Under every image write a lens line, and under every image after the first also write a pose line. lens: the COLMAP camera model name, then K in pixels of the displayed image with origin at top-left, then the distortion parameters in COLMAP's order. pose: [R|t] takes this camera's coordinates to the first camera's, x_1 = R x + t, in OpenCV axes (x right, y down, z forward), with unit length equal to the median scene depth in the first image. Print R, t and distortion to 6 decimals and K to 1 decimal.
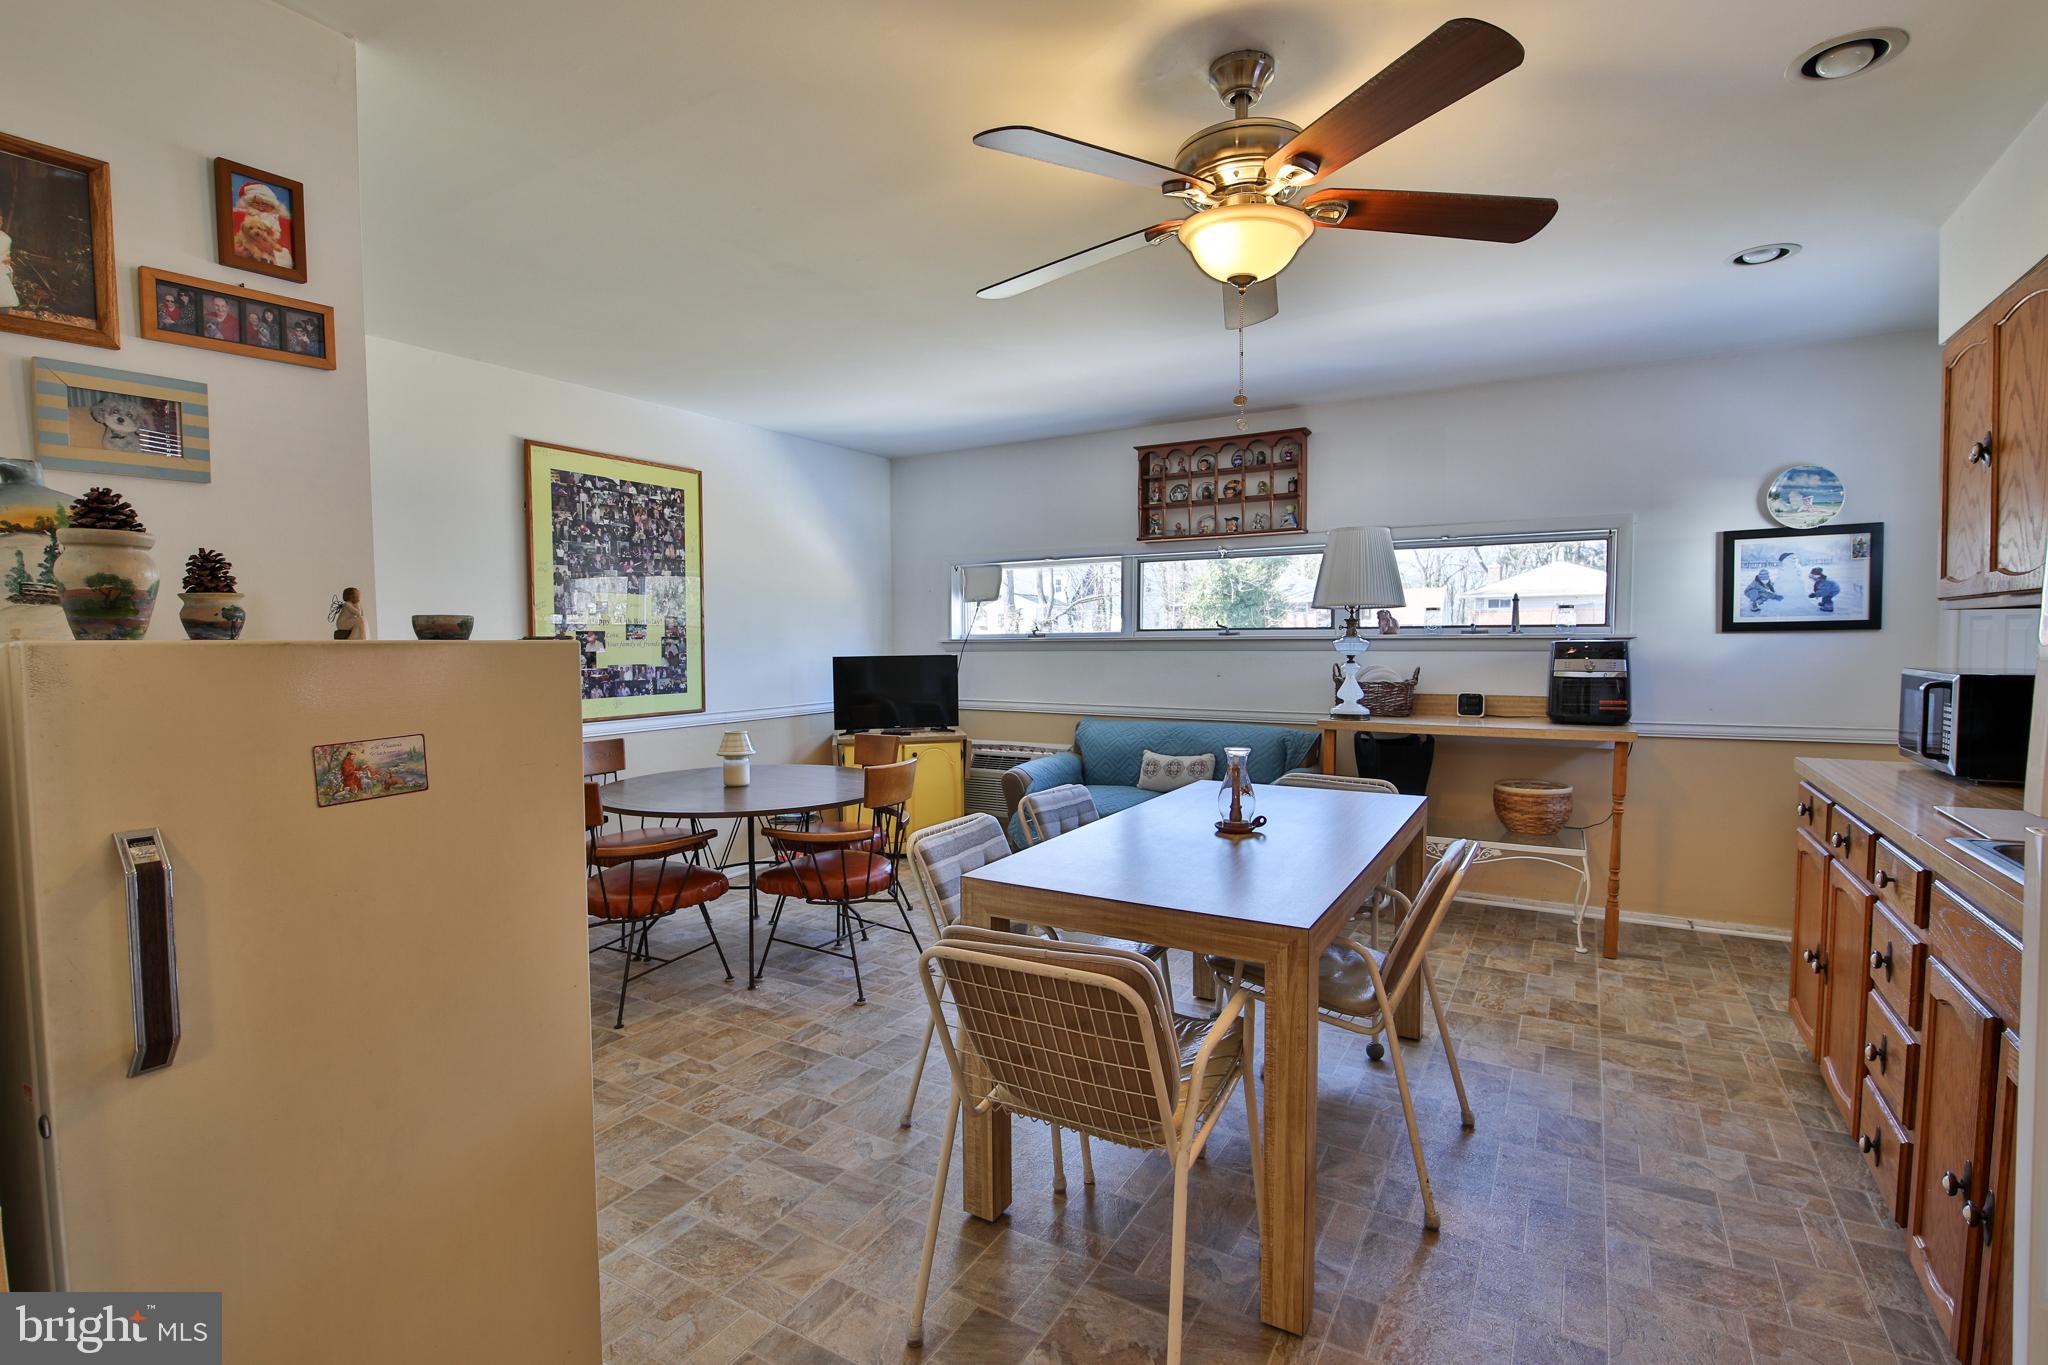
lens RADIAL K [[931.1, 0, 1044.6], [0, 931.1, 683.2], [0, 0, 1]] dist [0.000400, -0.010341]
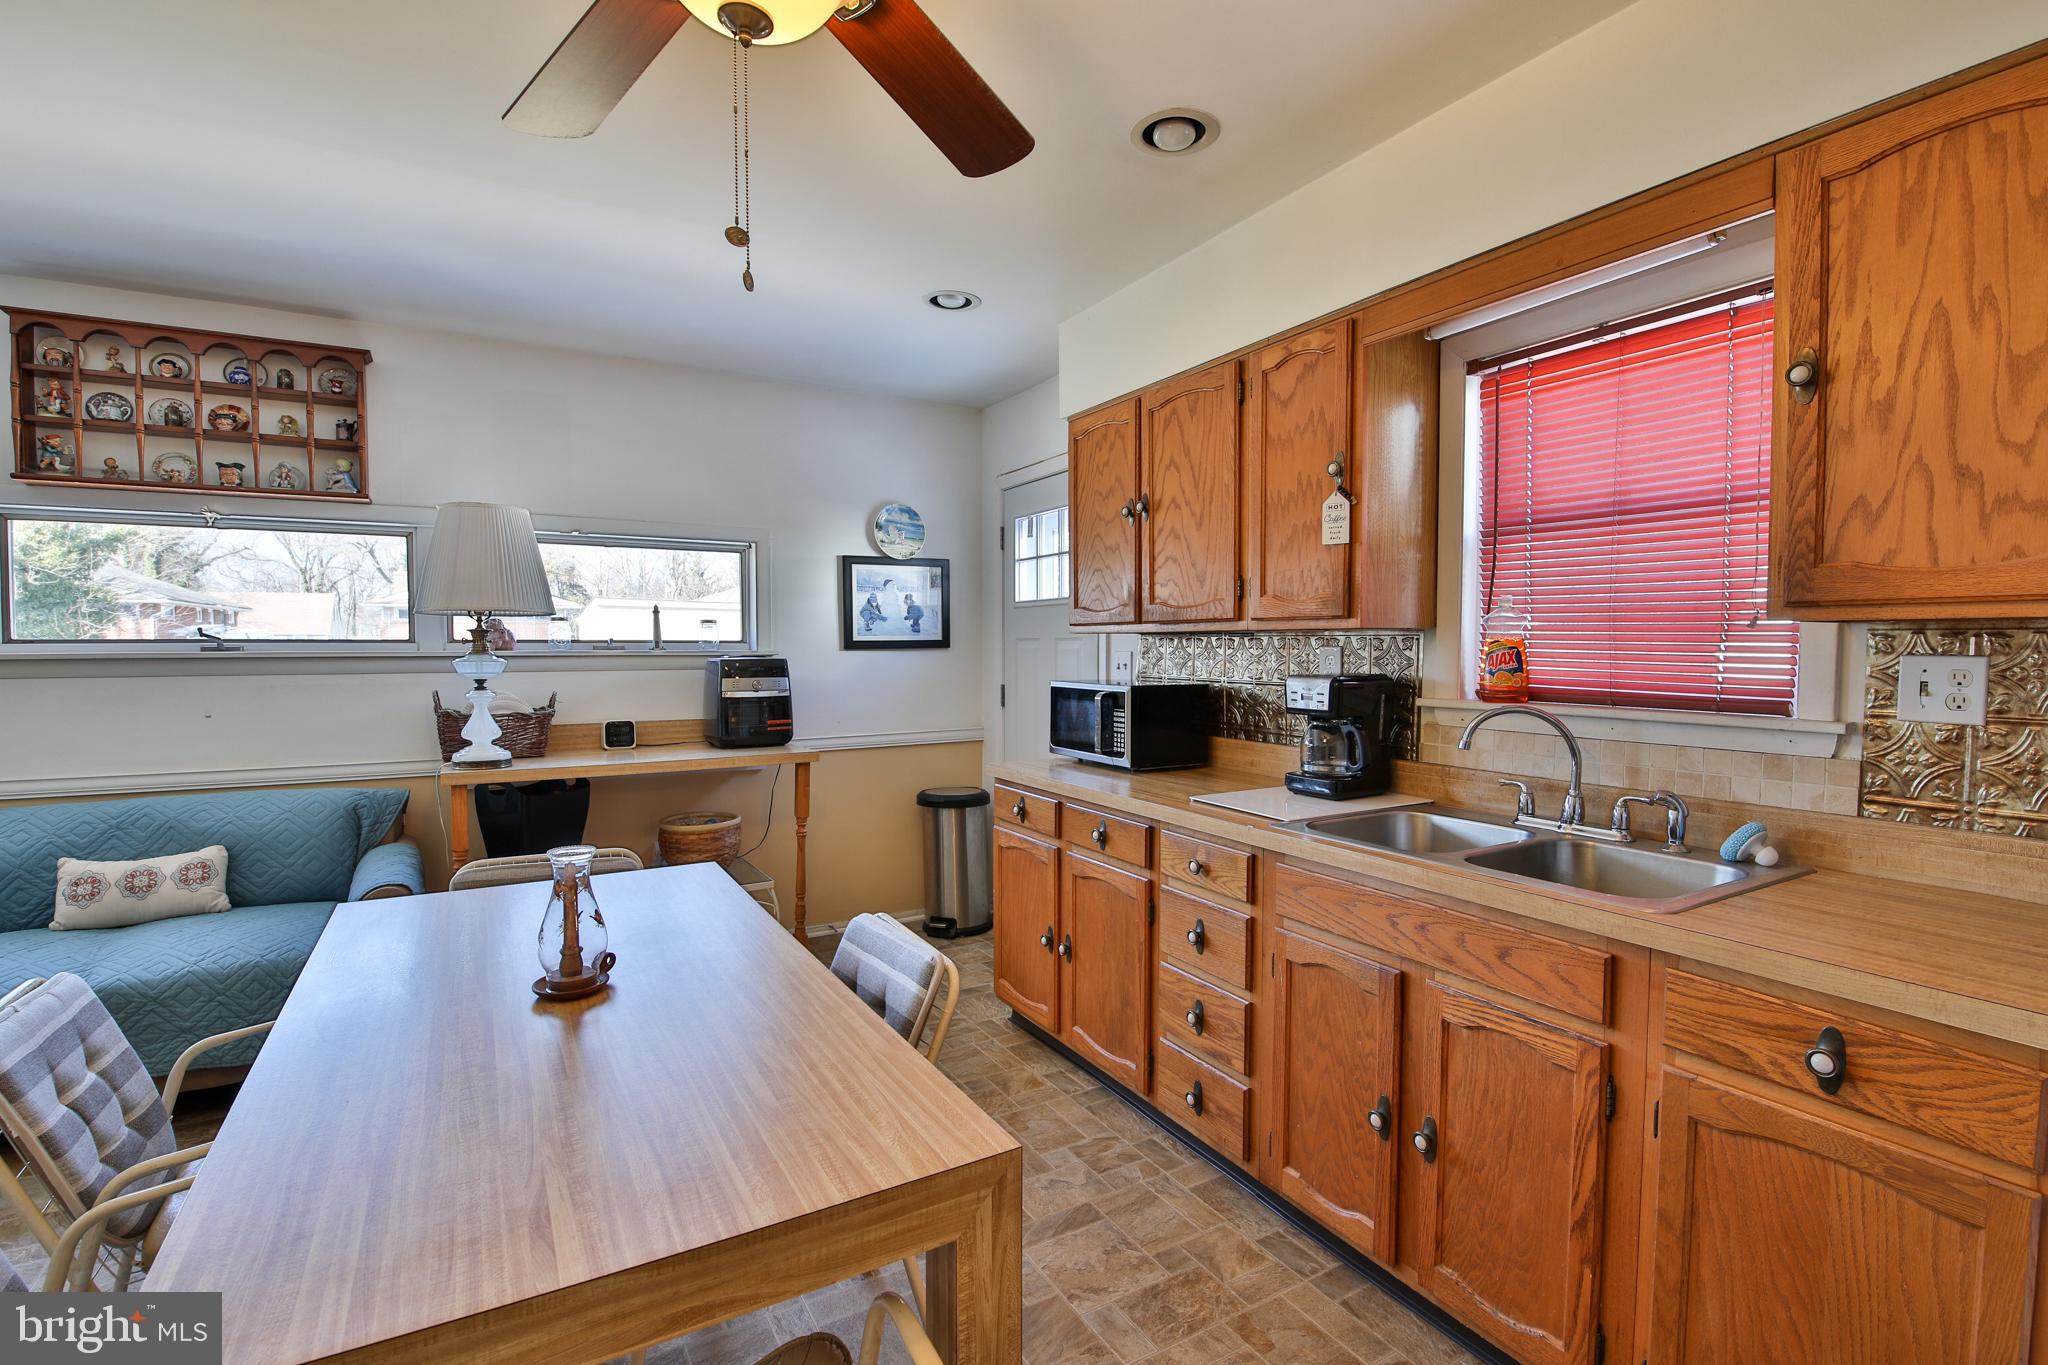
lens RADIAL K [[930.0, 0, 1026.0], [0, 930.0, 686.8], [0, 0, 1]] dist [-0.000990, -0.010457]
pose [[0.496101, -0.031518, 0.867693, -0.090691], [0.040606, 0.999090, 0.013074, -0.016737], [-0.867315, 0.028748, 0.496929, 0.271474]]
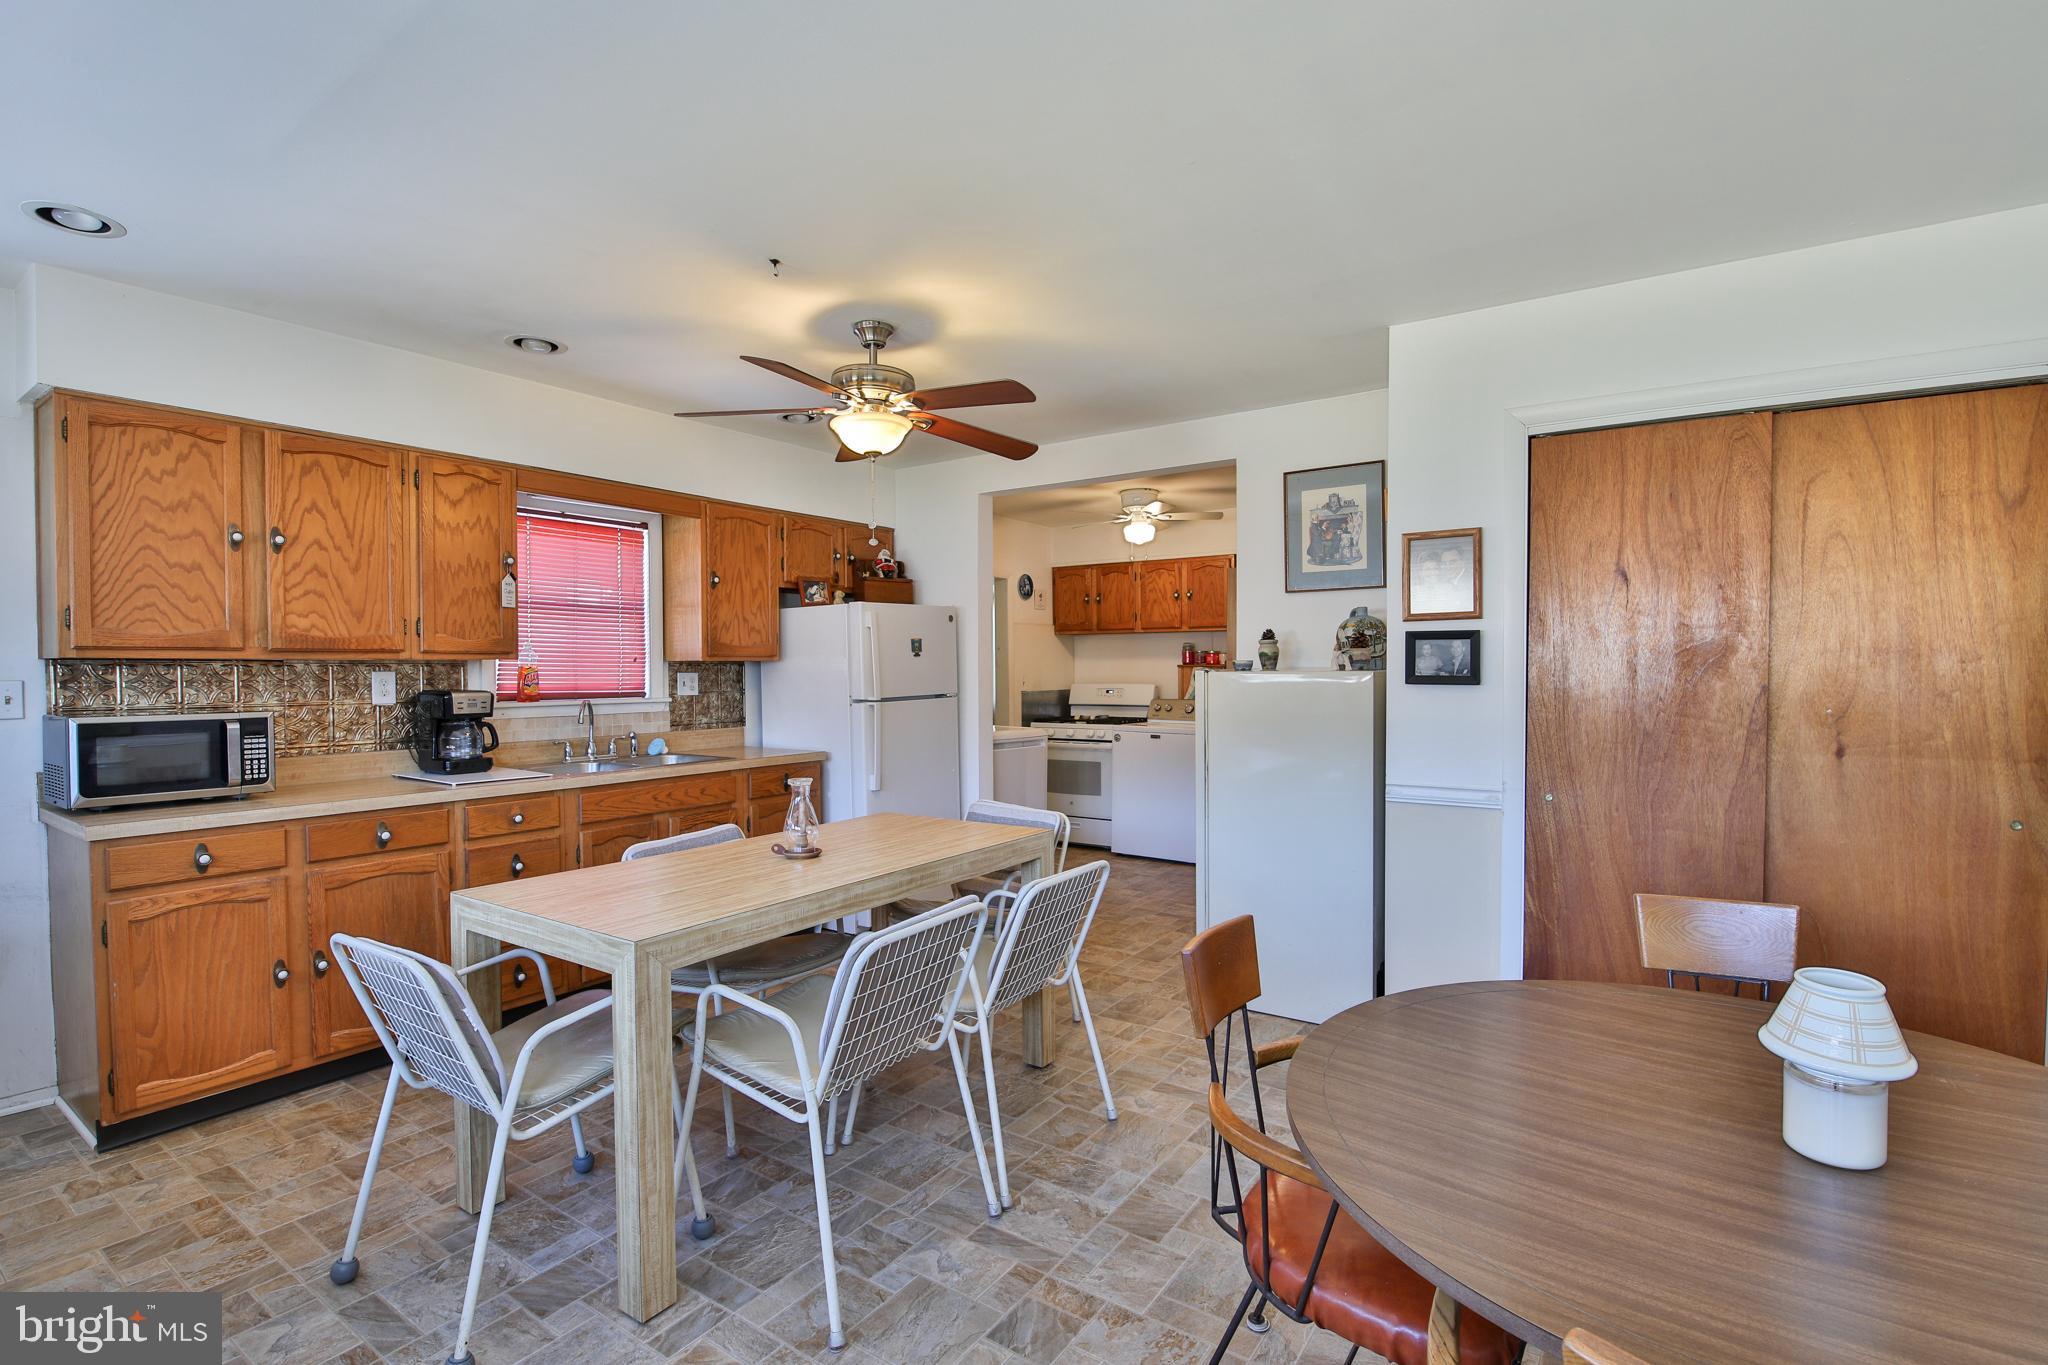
lens RADIAL K [[941.8, 0, 1030.2], [0, 941.8, 688.9], [0, 0, 1]] dist [-0.001263, -0.011714]
pose [[-0.996490, 0.011242, 0.082957, -0.087106], [0.017278, 0.997226, 0.072406, -0.063155], [-0.081913, 0.073585, -0.993919, 1.197641]]
